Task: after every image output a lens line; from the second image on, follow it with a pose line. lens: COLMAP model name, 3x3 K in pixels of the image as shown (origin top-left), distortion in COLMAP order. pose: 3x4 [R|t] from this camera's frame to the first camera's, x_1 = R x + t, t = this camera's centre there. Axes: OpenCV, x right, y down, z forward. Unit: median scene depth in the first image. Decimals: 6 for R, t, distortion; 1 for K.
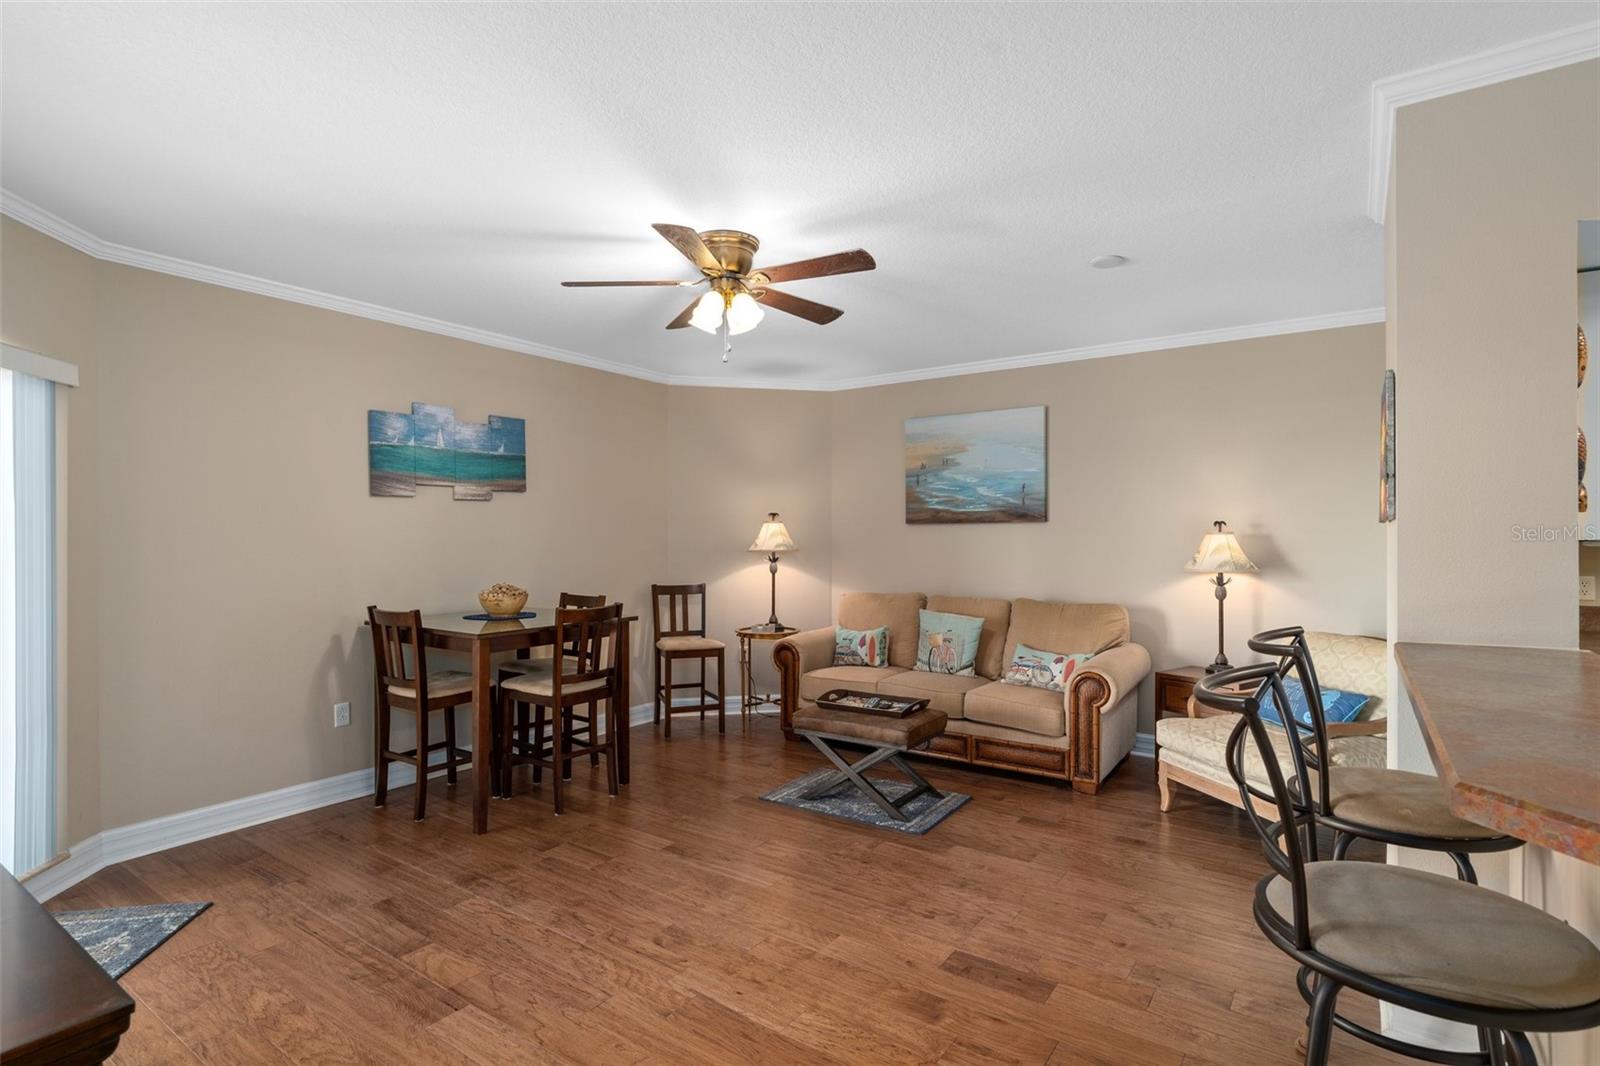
lens RADIAL K [[793.5, 0, 793.4], [0, 793.5, 539.1], [0, 0, 1]] dist [0.001060, 0.000182]
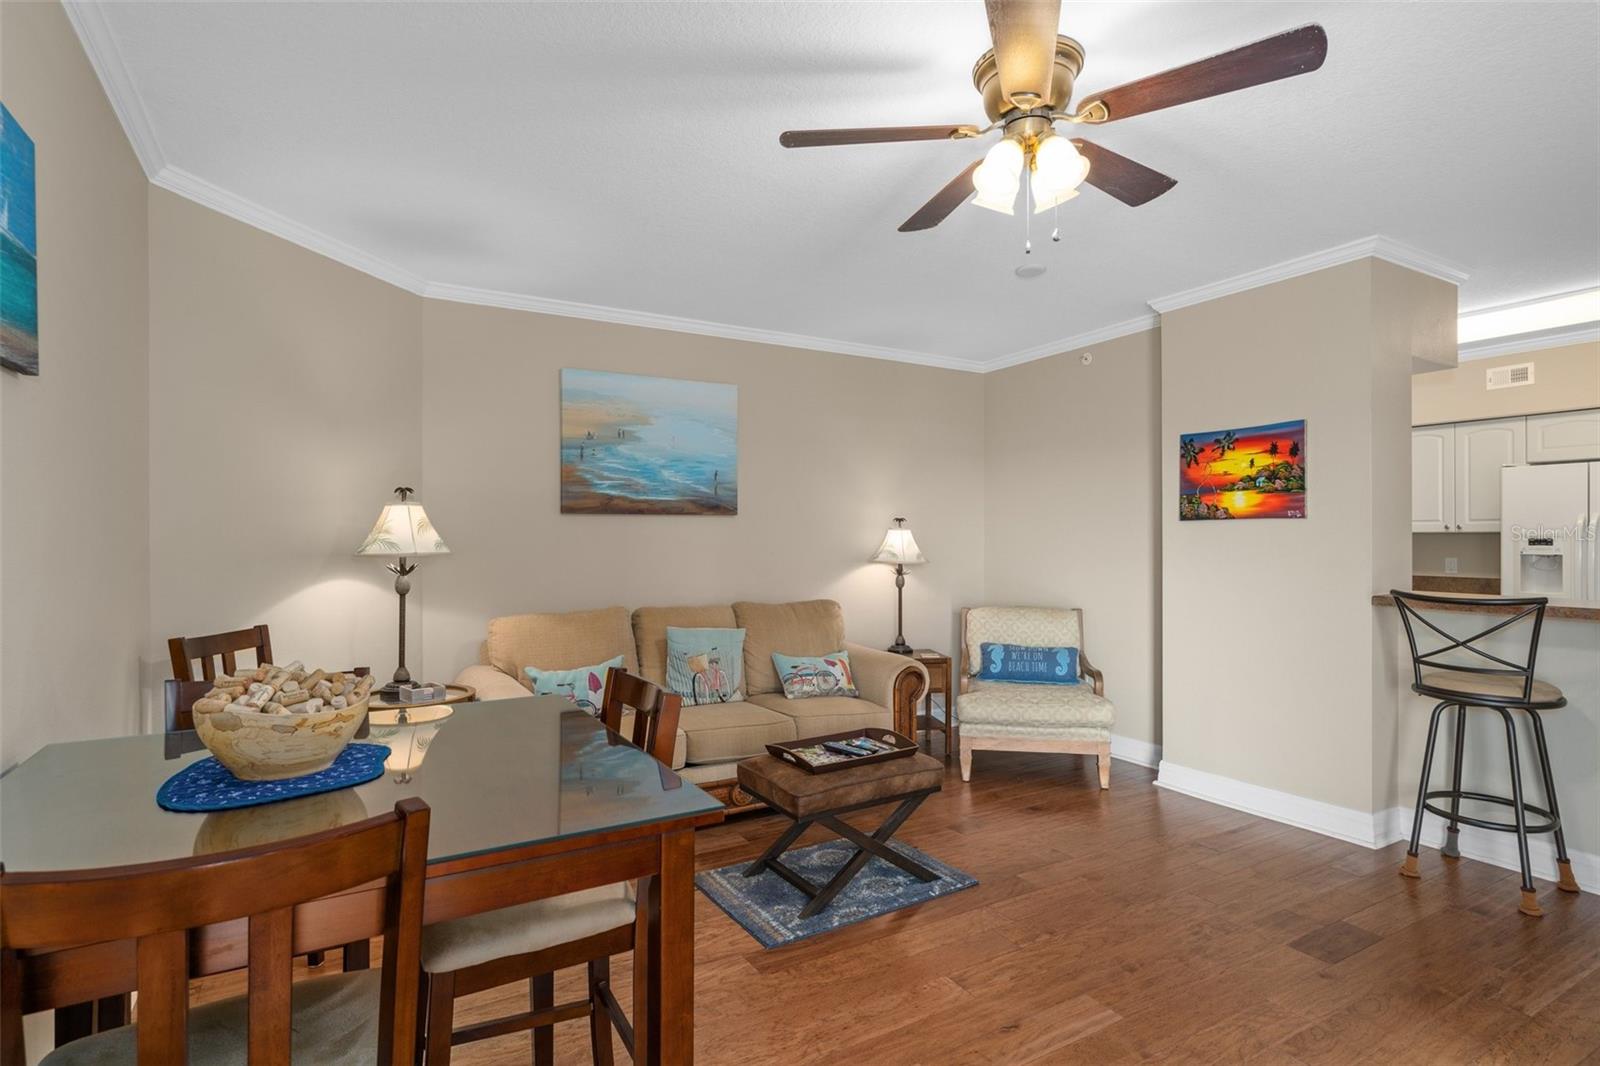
lens RADIAL K [[793.5, 0, 793.4], [0, 793.5, 539.1], [0, 0, 1]] dist [0.001060, 0.000182]
pose [[0.419629, -0.002598, 0.907692, -0.510300], [0.003963, 0.999992, 0.001029, 0.005131], [-0.907687, 0.003166, 0.419636, 0.614902]]
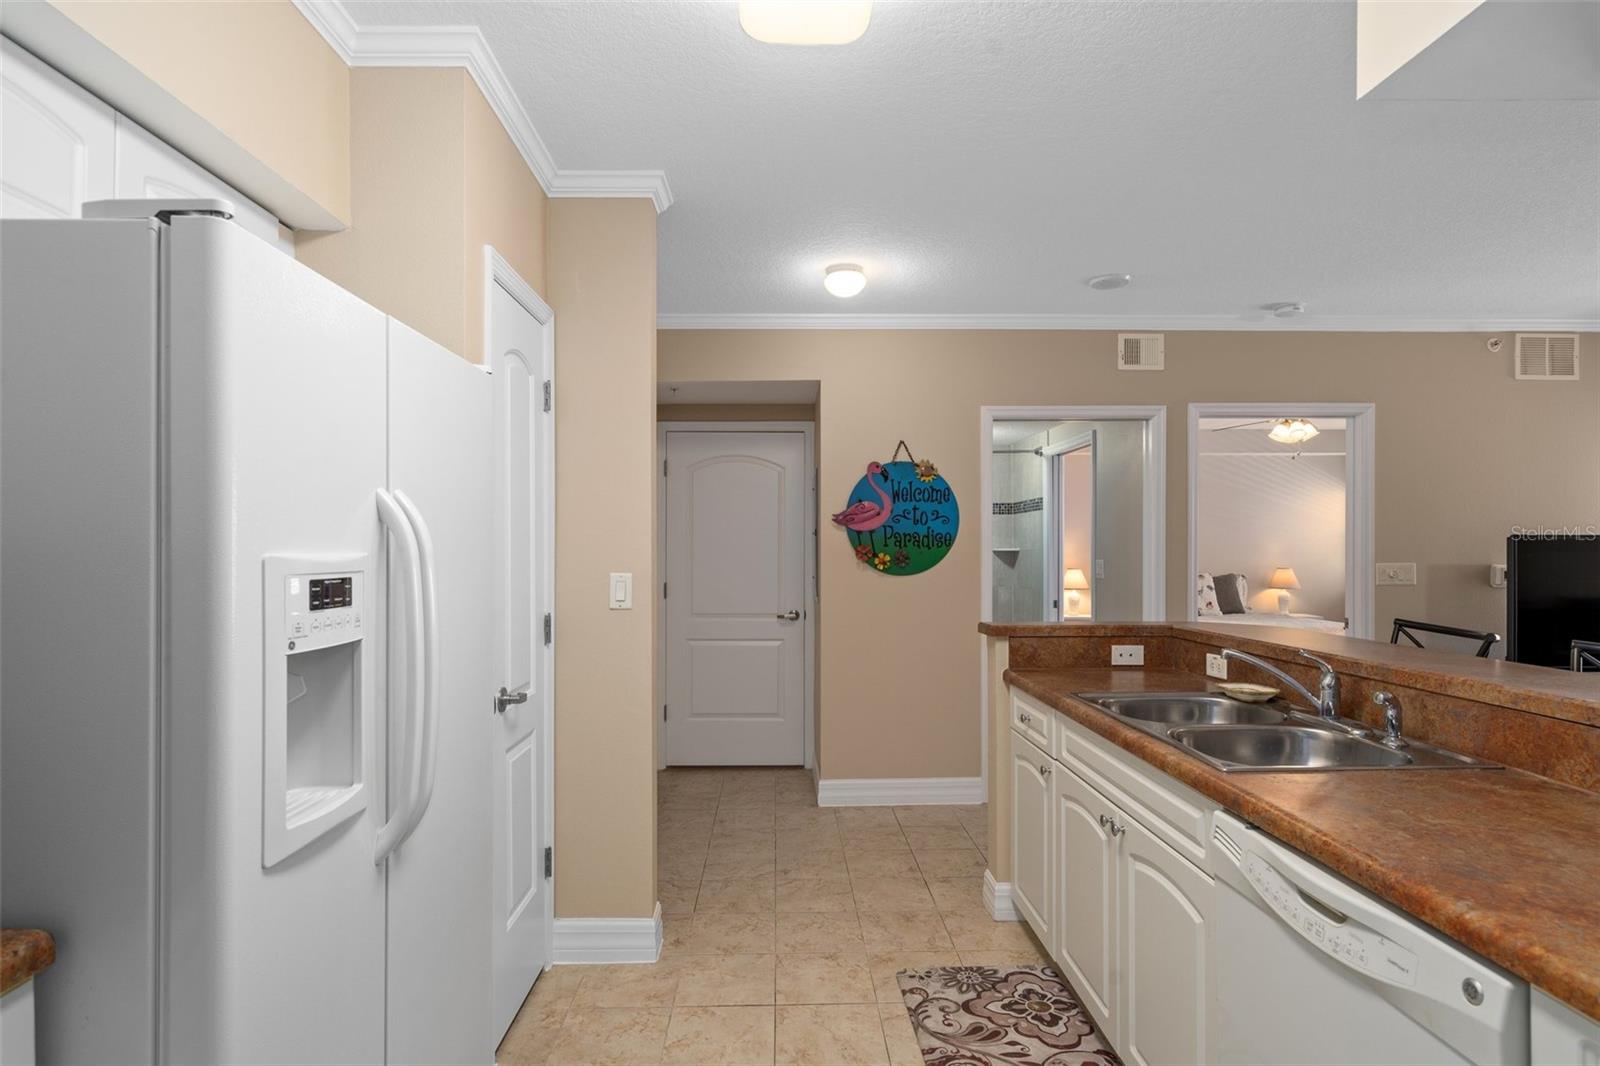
lens RADIAL K [[805.3, 0, 792.0], [0, 805.3, 546.0], [0, 0, 1]] dist [-0.000910, 0.002168]
pose [[-0.806493, 0.000600, -0.591243, 0.812324], [0.000715, 1.000000, 0.000040, -0.001060], [0.591243, -0.000390, -0.806494, 0.459411]]
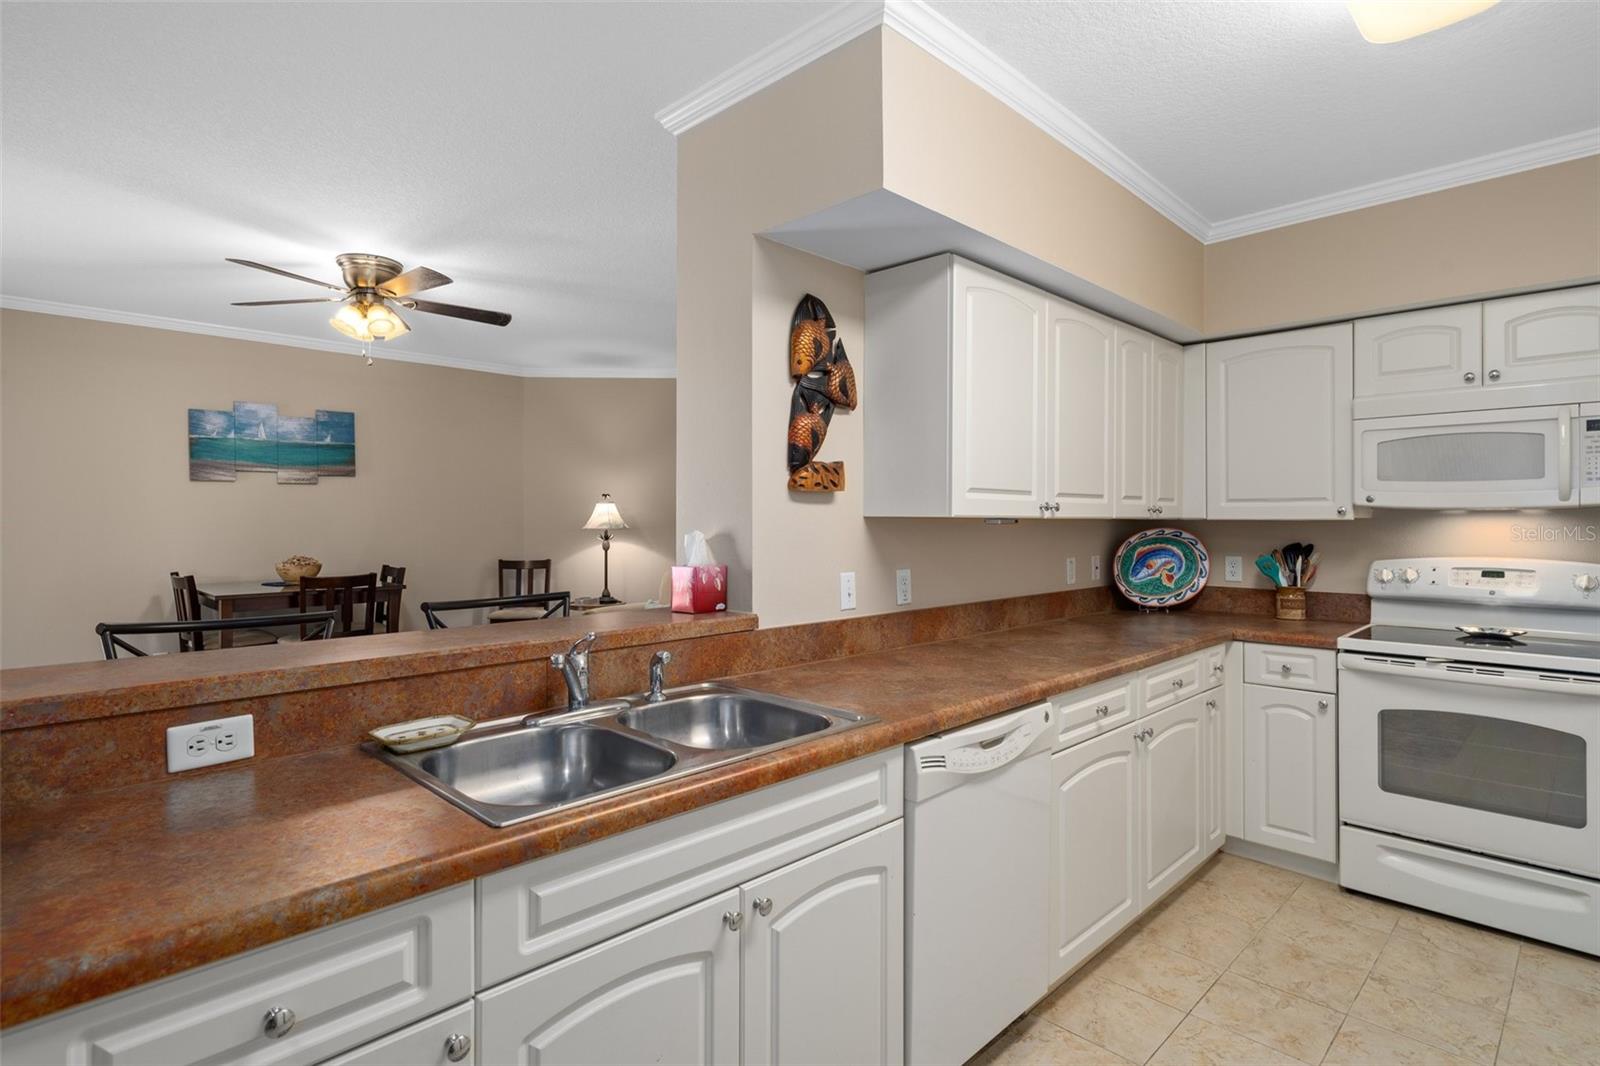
lens RADIAL K [[816.3, 0, 798.3], [0, 816.3, 521.3], [0, 0, 1]] dist [0.000916, 0.000467]
pose [[0.985638, 0.002486, -0.168853, 0.505317], [-0.002461, 0.999997, 0.000355, 0.003617], [0.168854, 0.000065, 0.985641, -0.052485]]
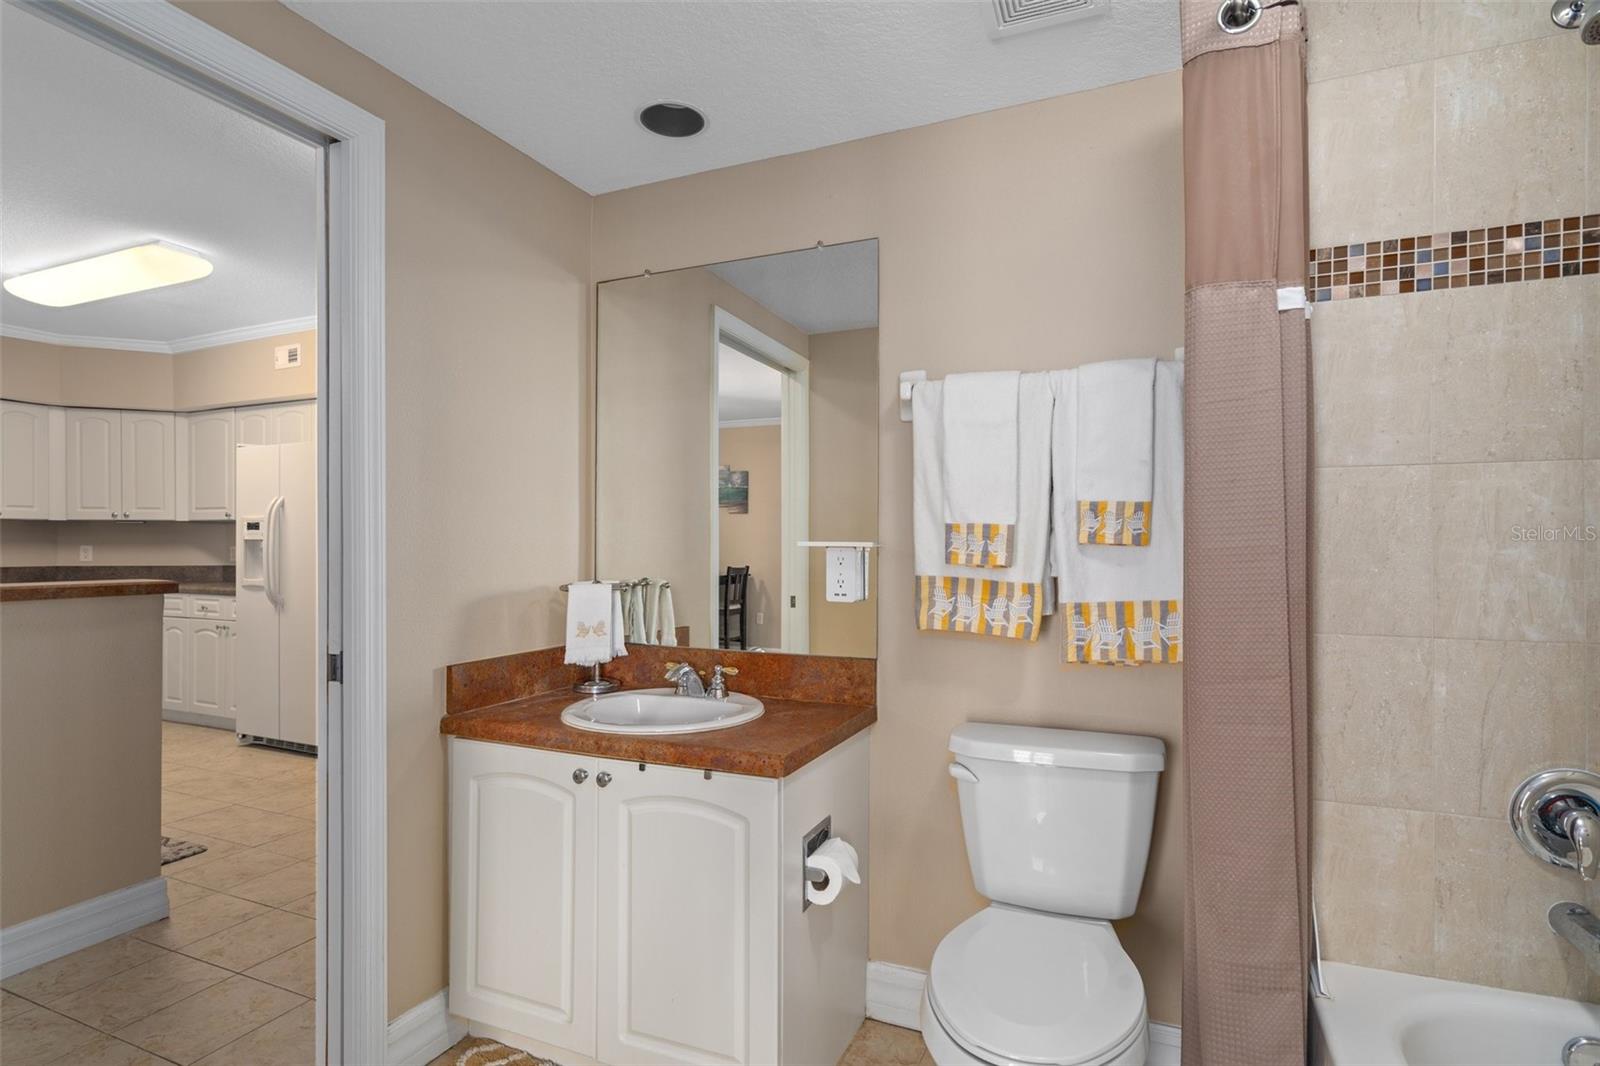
lens RADIAL K [[810.5, 0, 802.0], [0, 810.5, 539.4], [0, 0, 1]] dist [-0.001345, -0.000077]
pose [[-0.192622, 0.006379, 0.981252, -0.289079], [0.002185, 0.999979, -0.006071, 0.036000], [-0.981271, 0.000974, -0.192632, -0.269974]]
